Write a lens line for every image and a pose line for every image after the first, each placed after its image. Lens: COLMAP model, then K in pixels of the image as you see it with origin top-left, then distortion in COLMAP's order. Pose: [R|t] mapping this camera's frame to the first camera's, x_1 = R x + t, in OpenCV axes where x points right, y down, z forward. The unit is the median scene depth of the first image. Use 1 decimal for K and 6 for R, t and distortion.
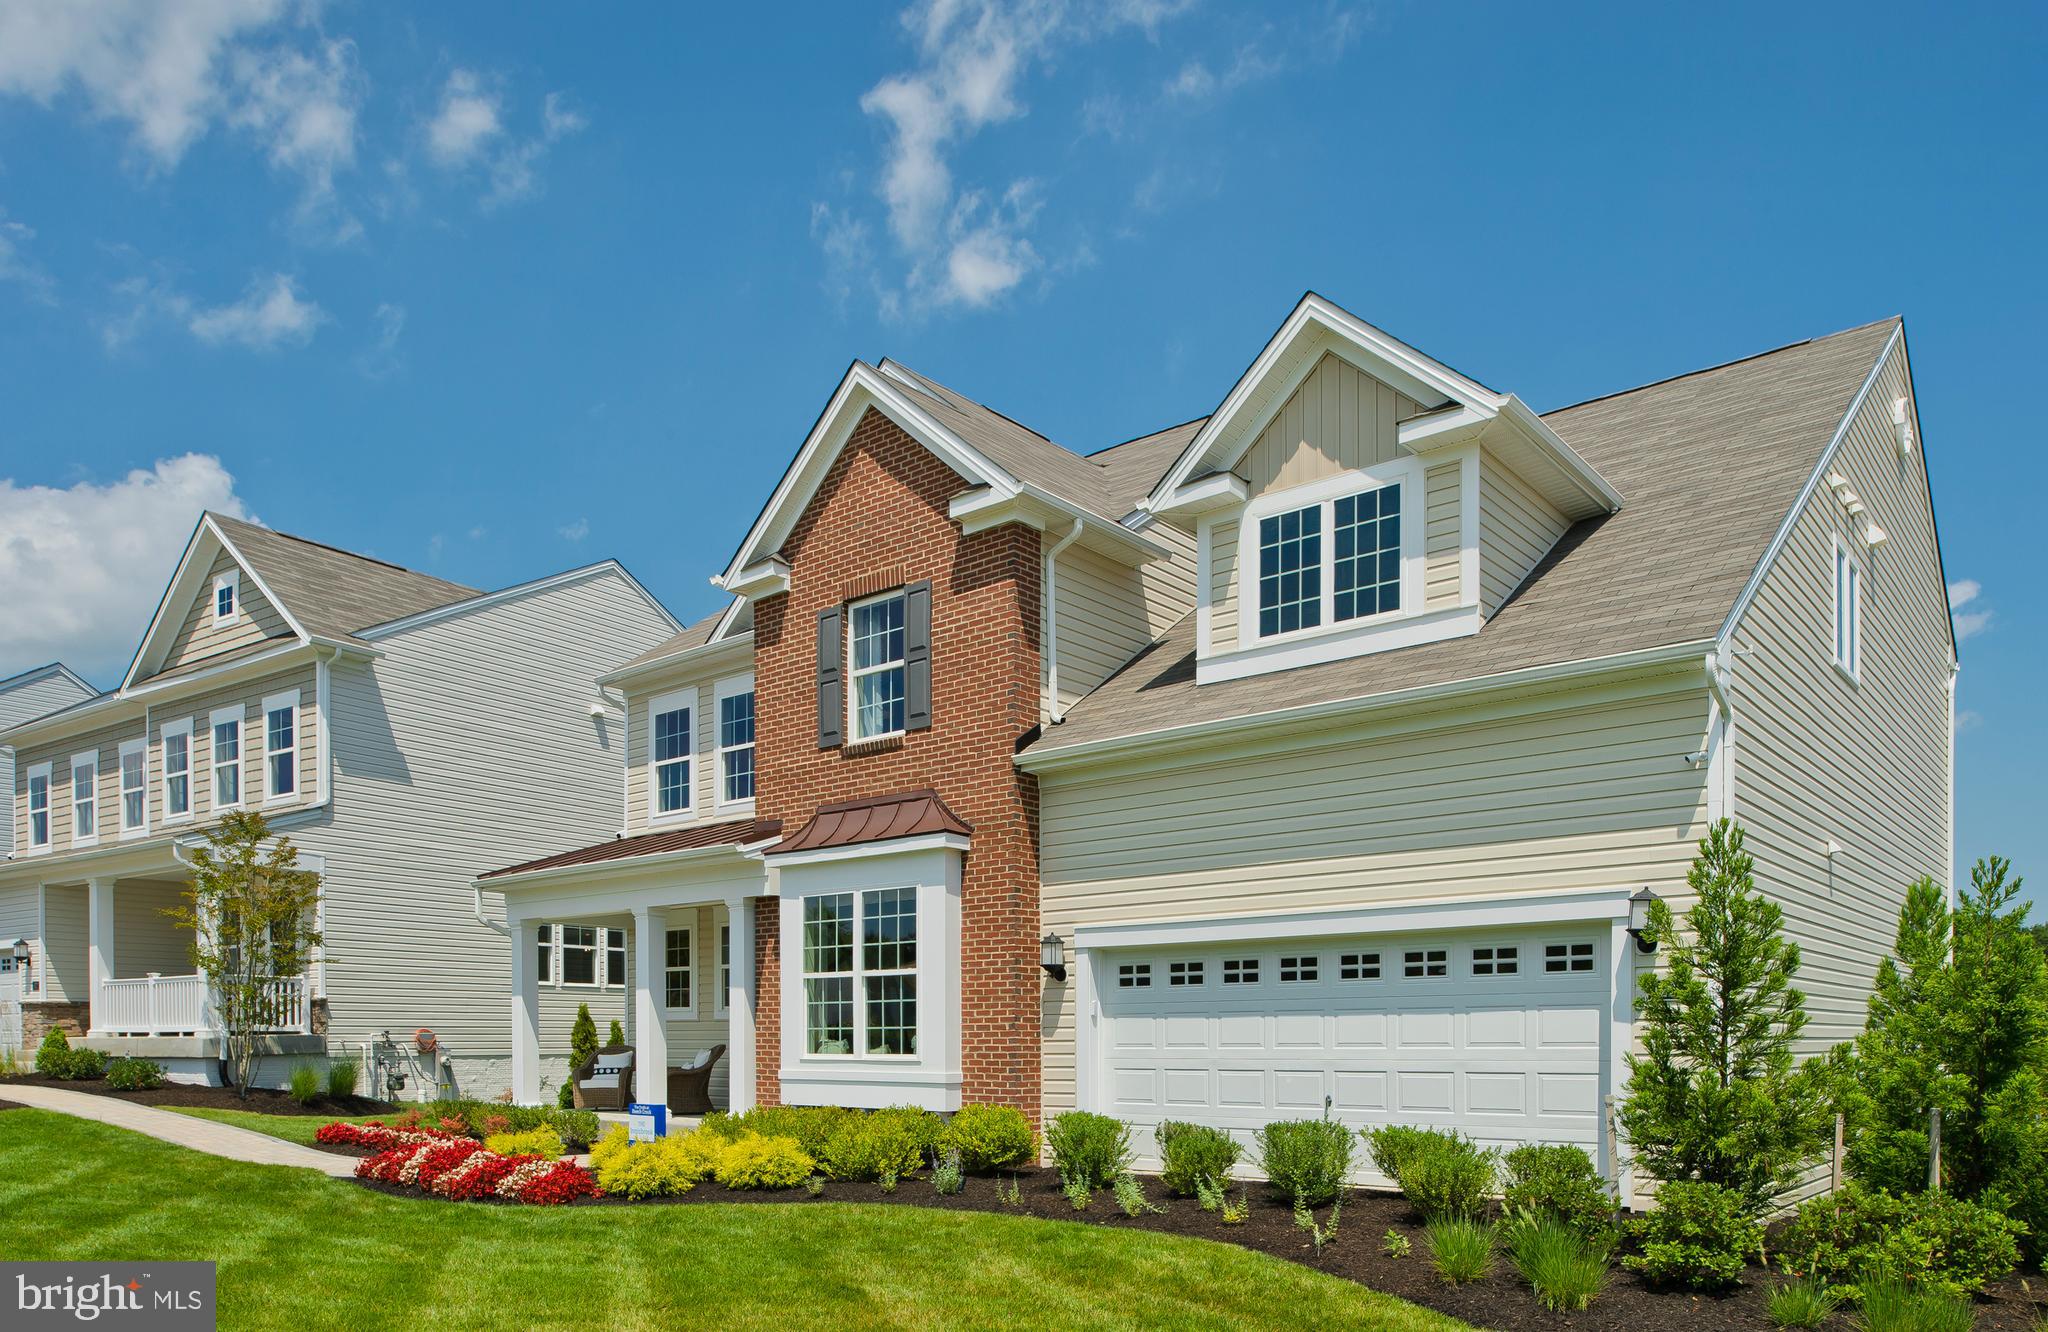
lens RADIAL K [[1449.7, 0, 1071.4], [0, 1449.7, 713.5], [0, 0, 1]] dist [0.008166, -0.014252]
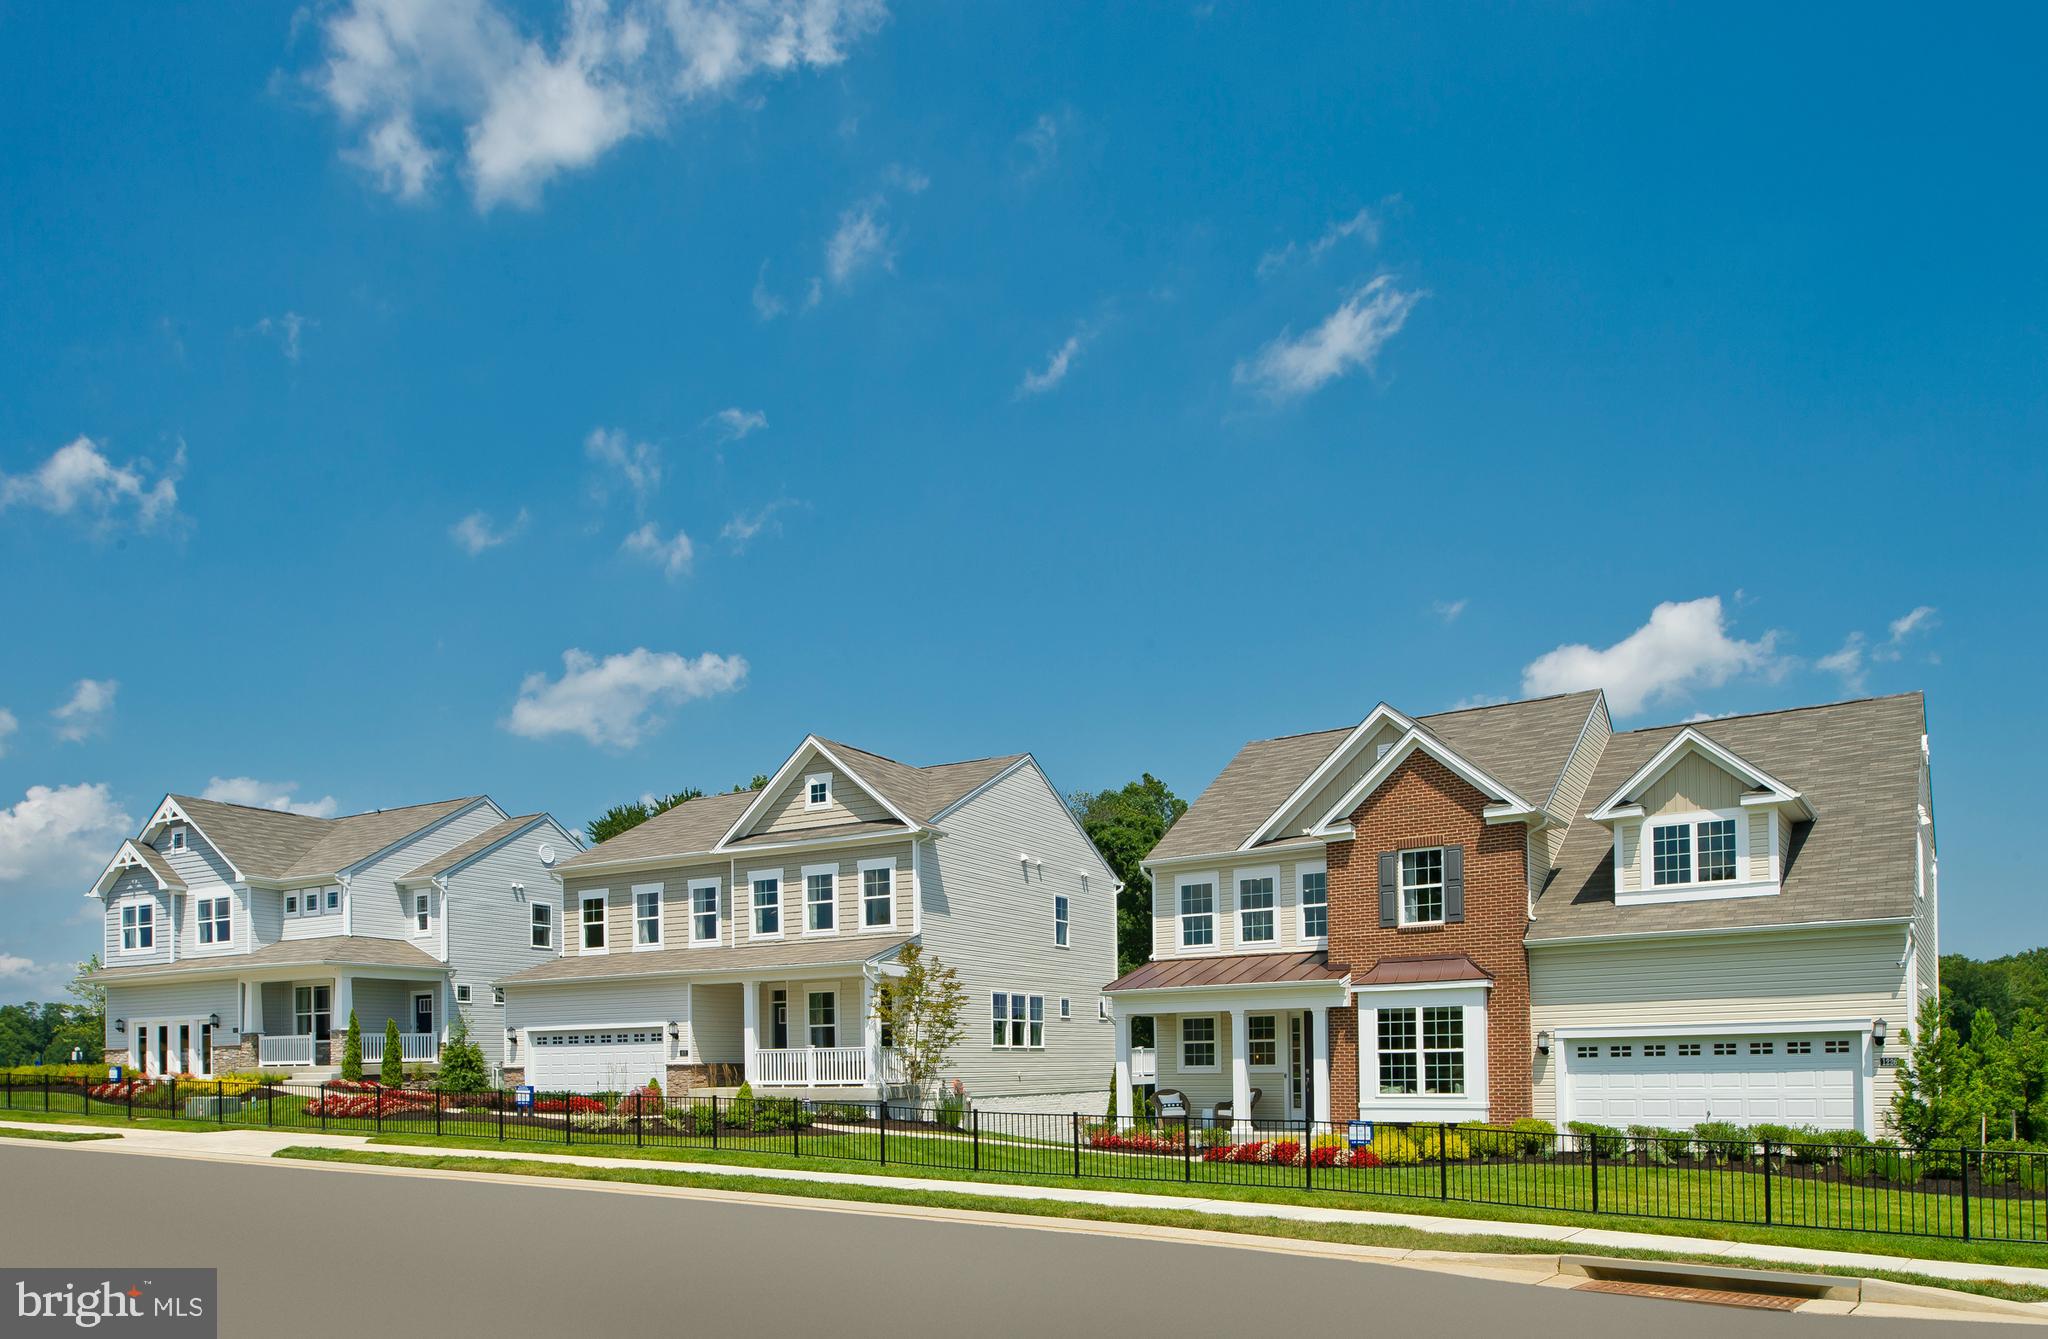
lens RADIAL K [[1449.7, 0, 1023.9], [0, 1449.7, 668.2], [0, 0, 1]] dist [0.008166, -0.014252]
pose [[0.997194, 0.008445, 0.074384, -0.847587], [-0.004765, 0.998762, -0.049520, -0.234822], [-0.074710, 0.049027, 0.995999, -0.918769]]
